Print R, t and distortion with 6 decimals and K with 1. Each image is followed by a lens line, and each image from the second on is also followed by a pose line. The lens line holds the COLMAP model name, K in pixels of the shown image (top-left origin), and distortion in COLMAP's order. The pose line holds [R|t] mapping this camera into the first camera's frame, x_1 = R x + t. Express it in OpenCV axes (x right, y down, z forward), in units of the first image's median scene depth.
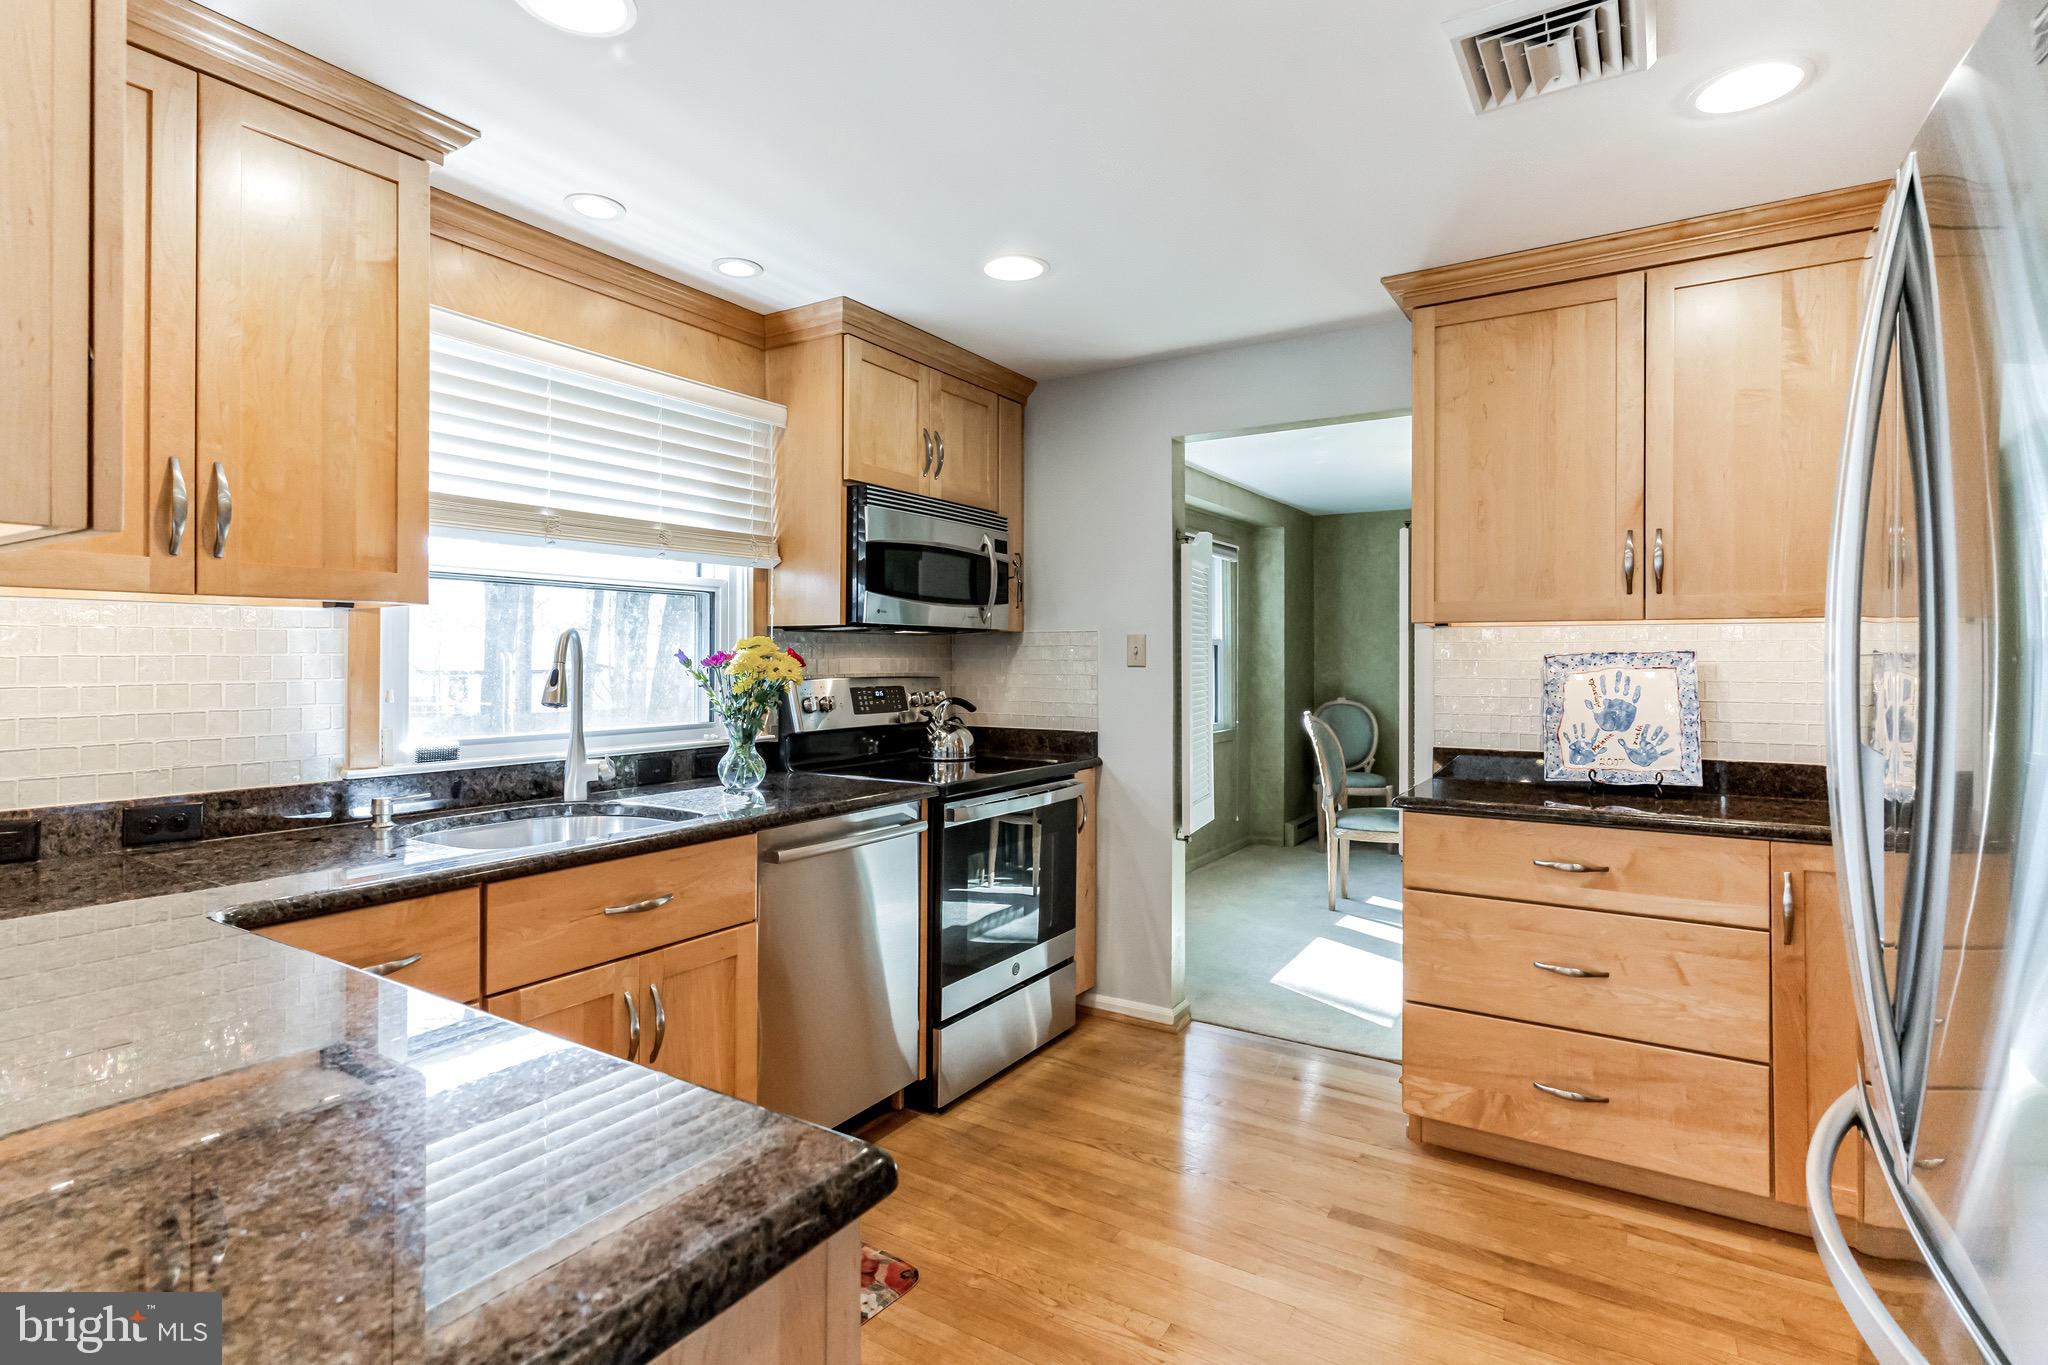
lens RADIAL K [[1002.6, 0, 1019.3], [0, 1002.6, 670.3], [0, 0, 1]] dist [0.000766, -0.002164]
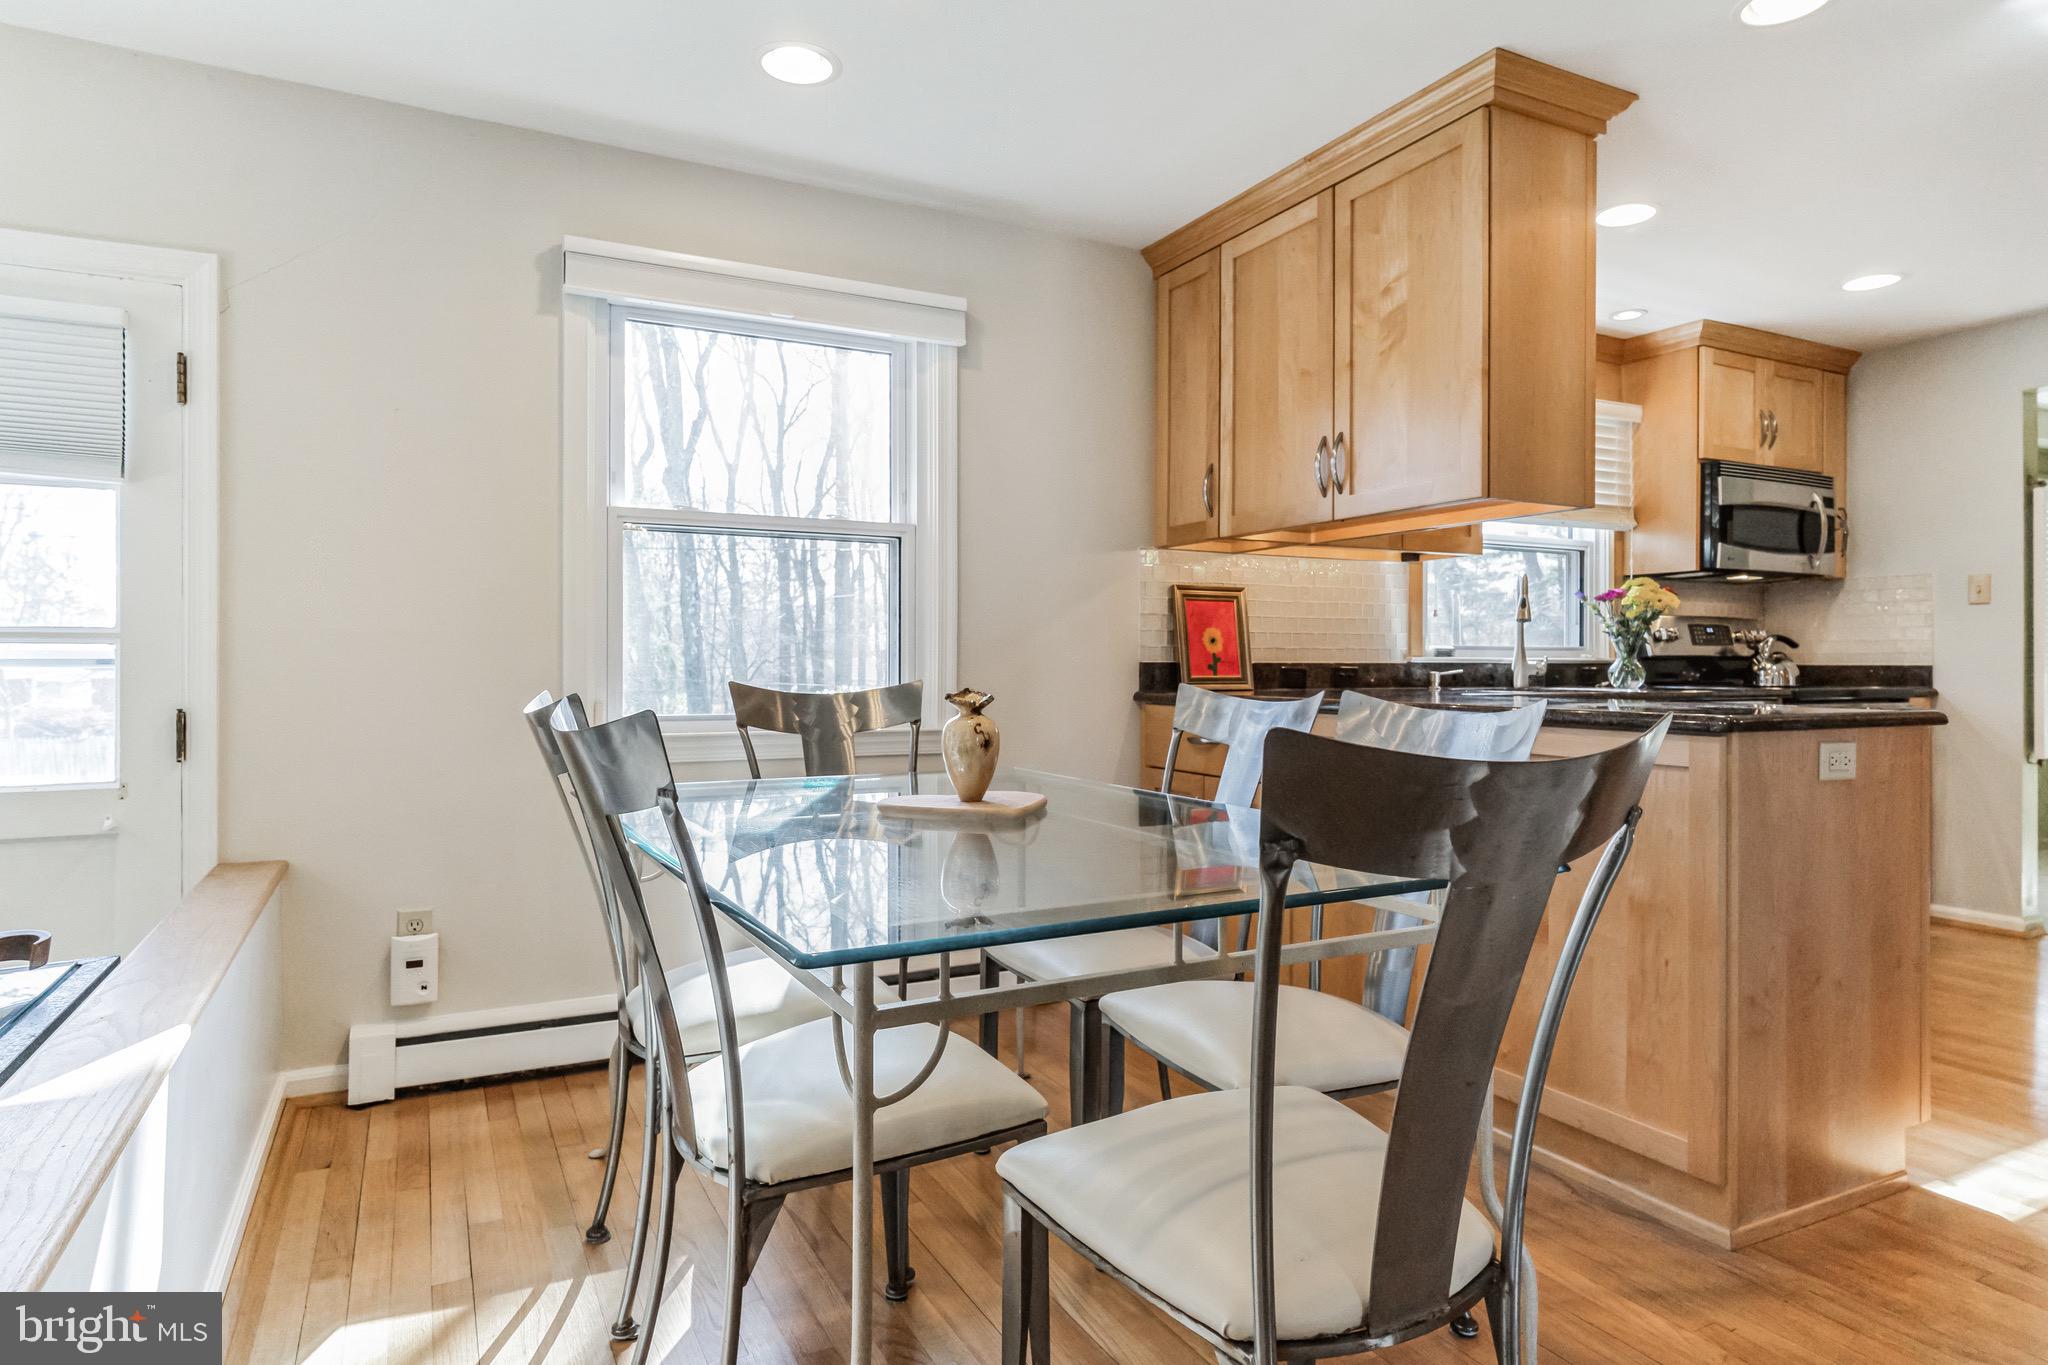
lens RADIAL K [[1170.3, 0, 1020.7], [0, 1170.3, 668.9], [0, 0, 1]] dist [0.005532, 0.001426]
pose [[0.865571, 0.003437, -0.500774, -0.155428], [-0.005917, 0.999977, -0.003365, 0.082367], [0.500751, 0.005875, 0.865572, -0.670690]]
